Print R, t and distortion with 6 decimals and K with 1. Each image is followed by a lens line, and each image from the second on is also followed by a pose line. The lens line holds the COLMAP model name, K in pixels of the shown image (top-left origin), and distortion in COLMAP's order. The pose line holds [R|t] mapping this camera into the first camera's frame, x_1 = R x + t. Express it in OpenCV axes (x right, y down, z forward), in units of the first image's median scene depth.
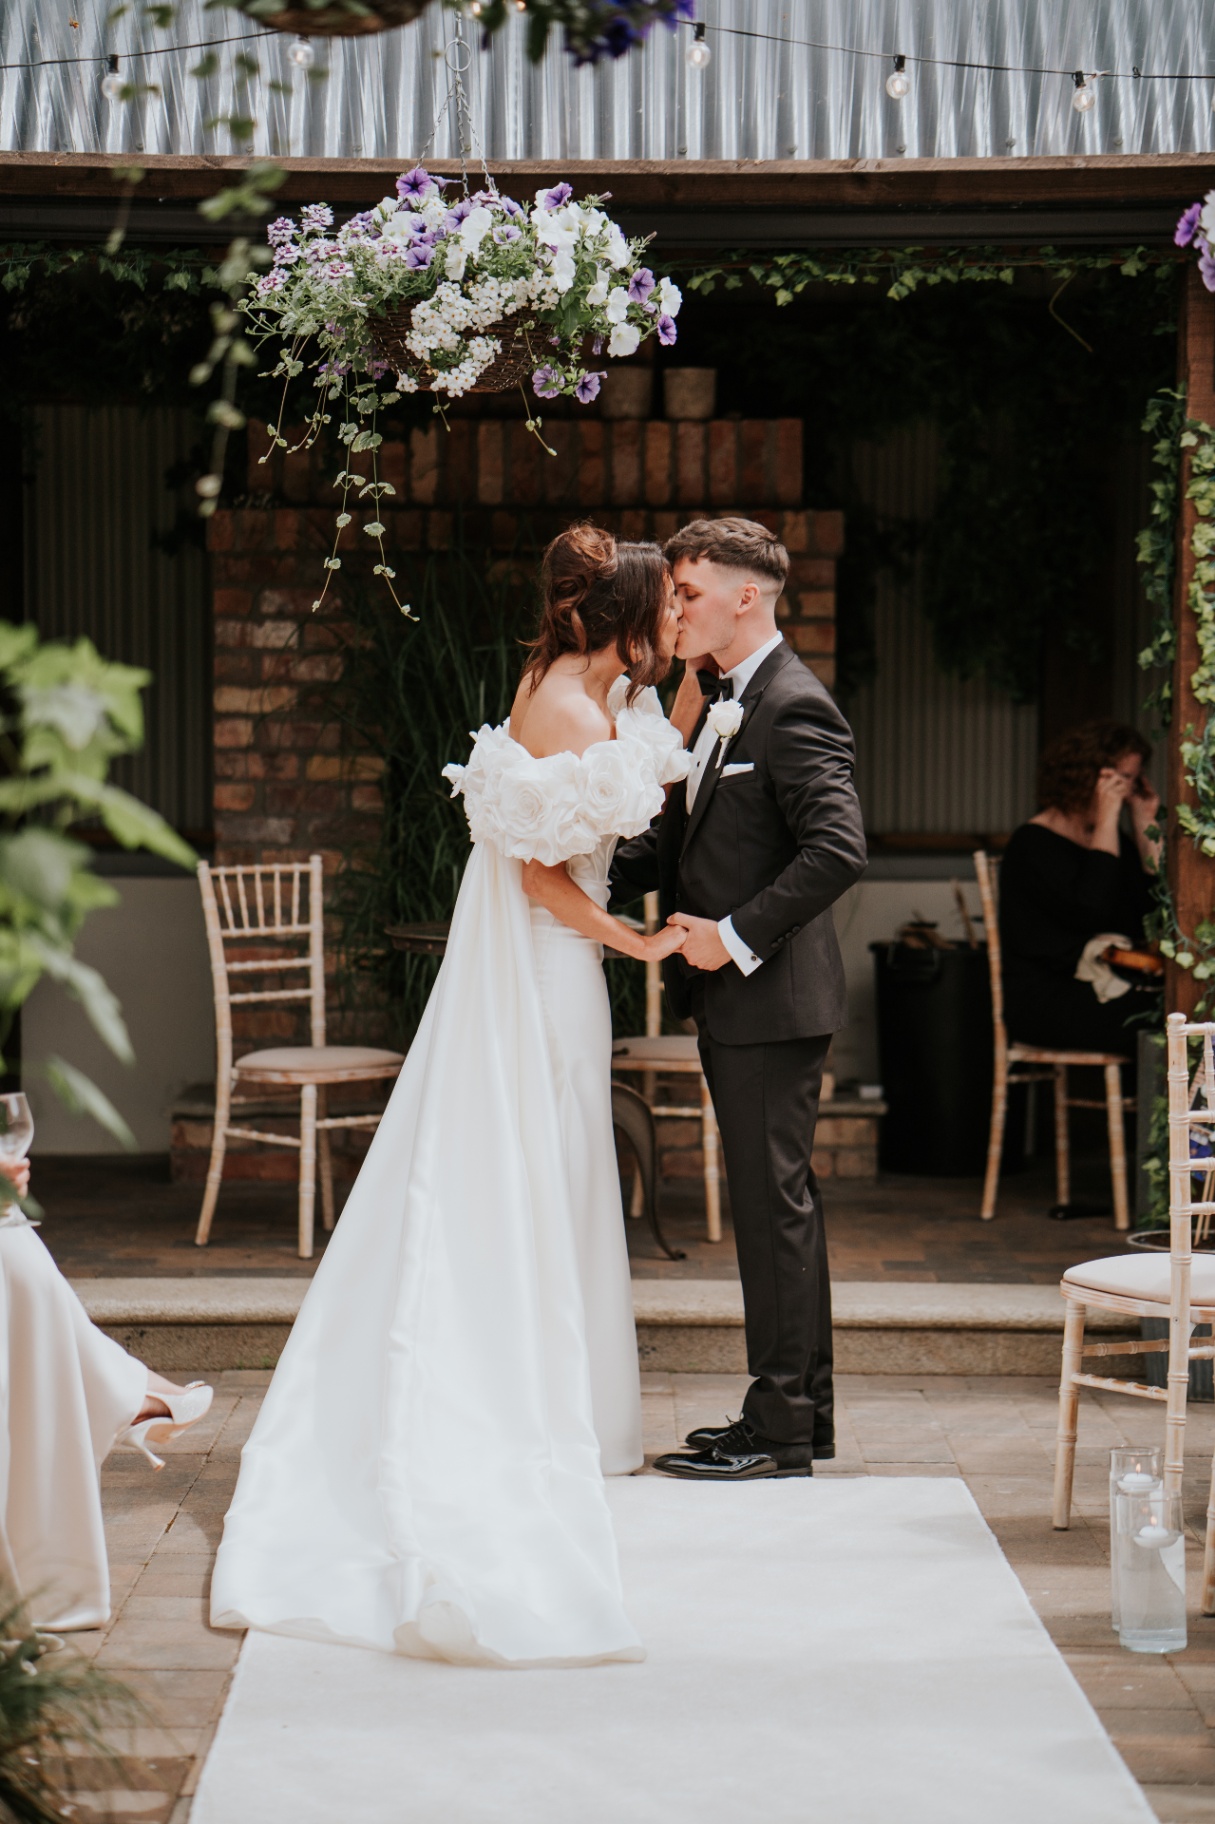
lens RADIAL K [[4366.7, 0, 607.5], [0, 4366.7, 912.0], [0, 0, 1]] dist [0.830265, -5.098332]
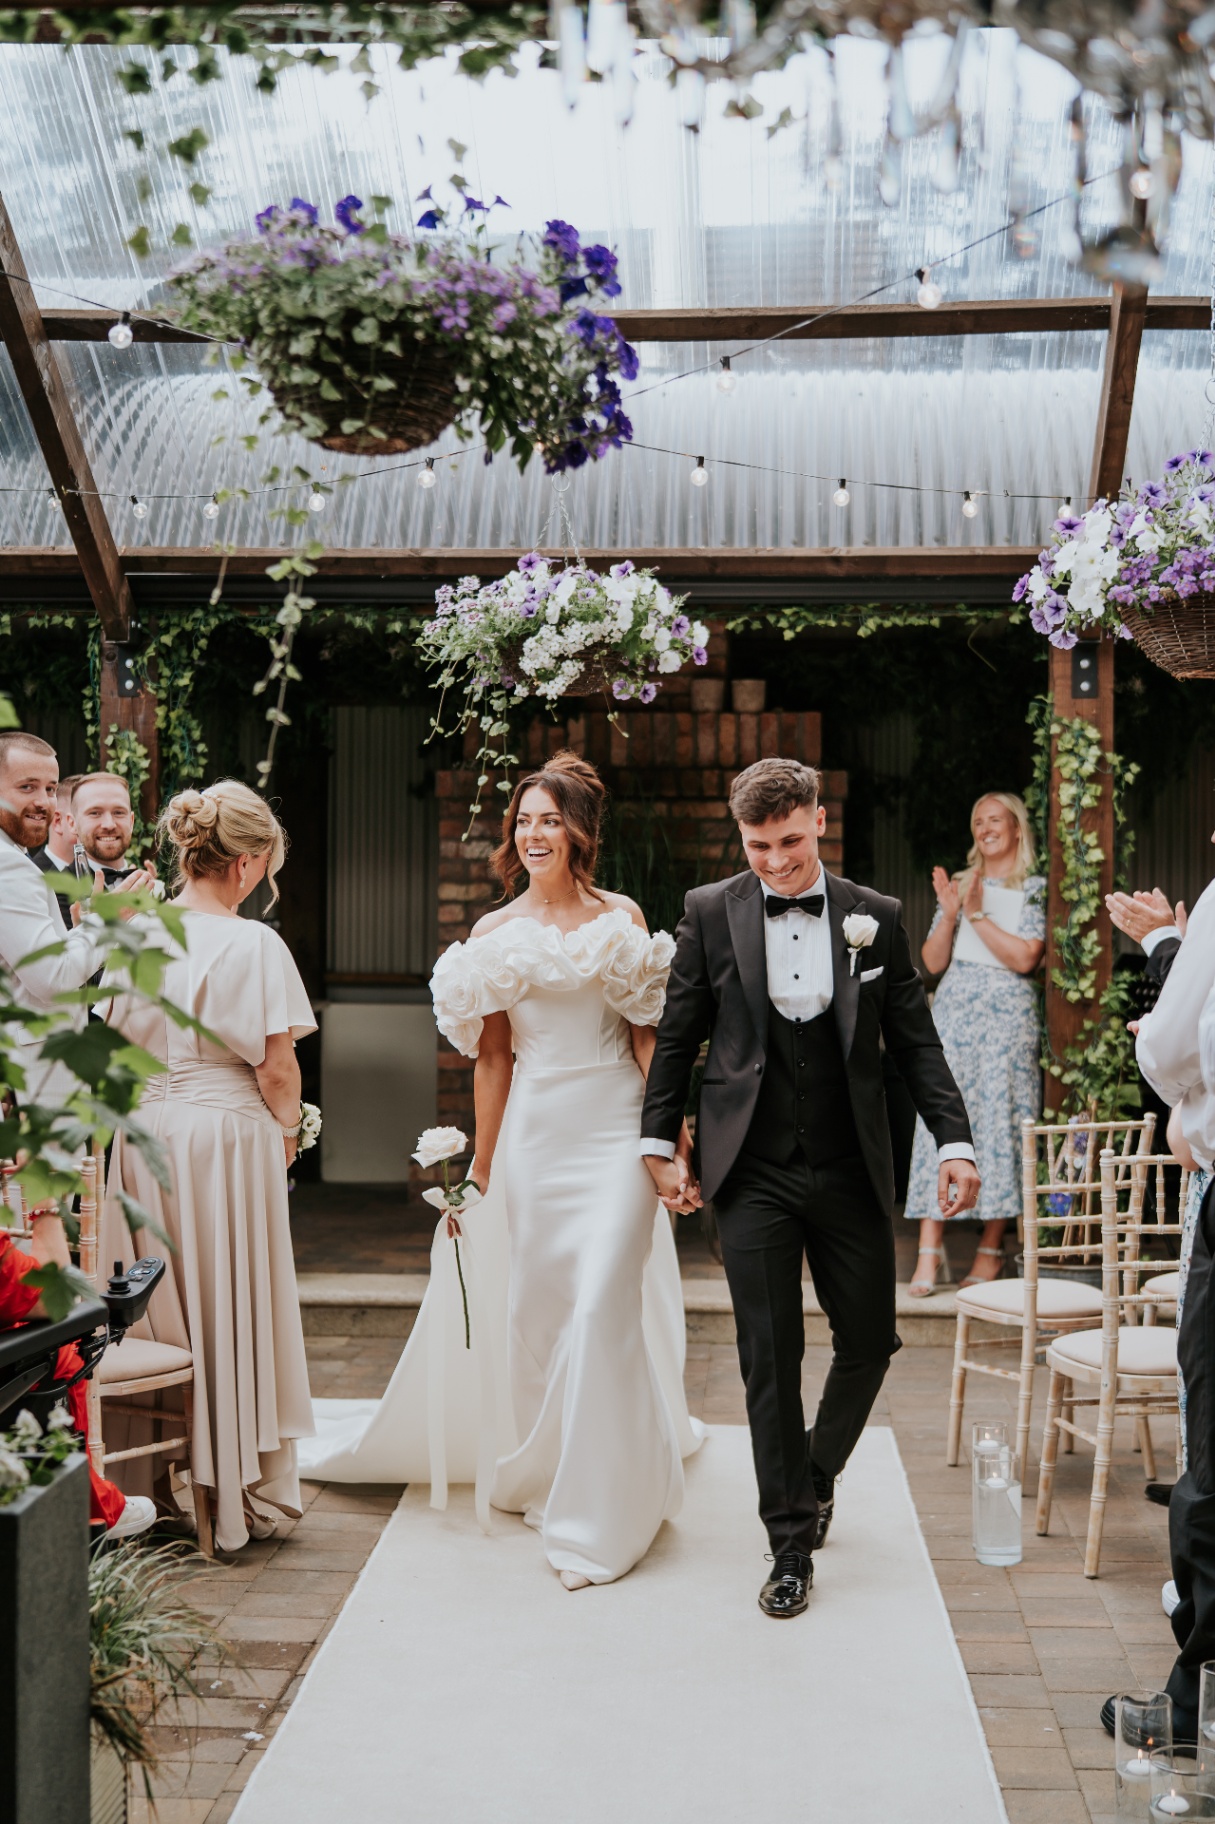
lens RADIAL K [[2640.3, 0, 618.9], [0, 2640.3, 909.1], [0, 0, 1]] dist [0.015732, -0.011975]
pose [[0.998307, 0.003475, -0.058067, 0.038490], [-0.005542, 0.999355, -0.035476, -0.013081], [0.057906, 0.035737, 0.997682, 0.103497]]
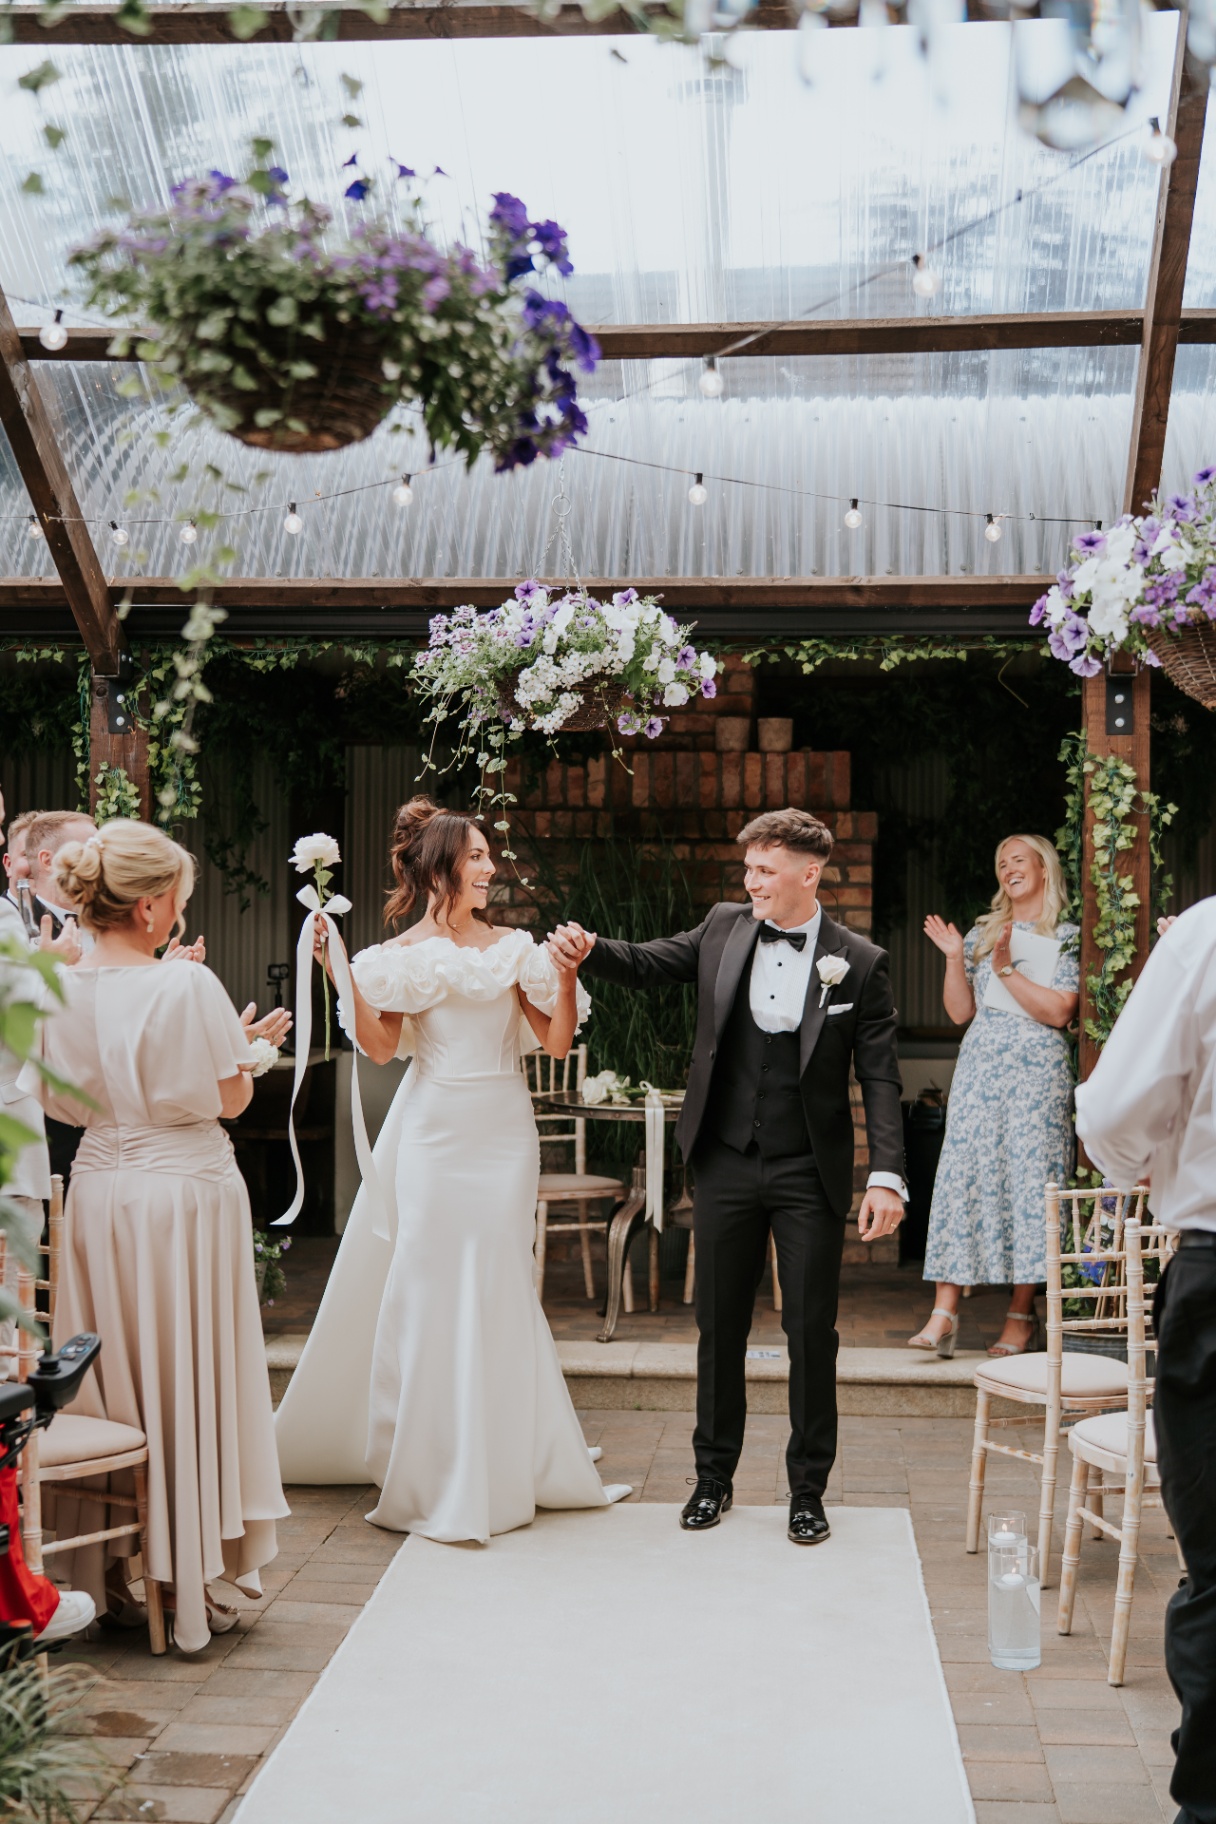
lens RADIAL K [[2616.6, 0, 608.0], [0, 2616.6, 912.0], [0, 0, 1]] dist [0.003375, 0.010472]
pose [[0.996404, 0.004106, -0.084631, 0.052959], [-0.008464, 0.998652, -0.051203, -0.015830], [0.084306, 0.051735, 0.995096, 0.159811]]
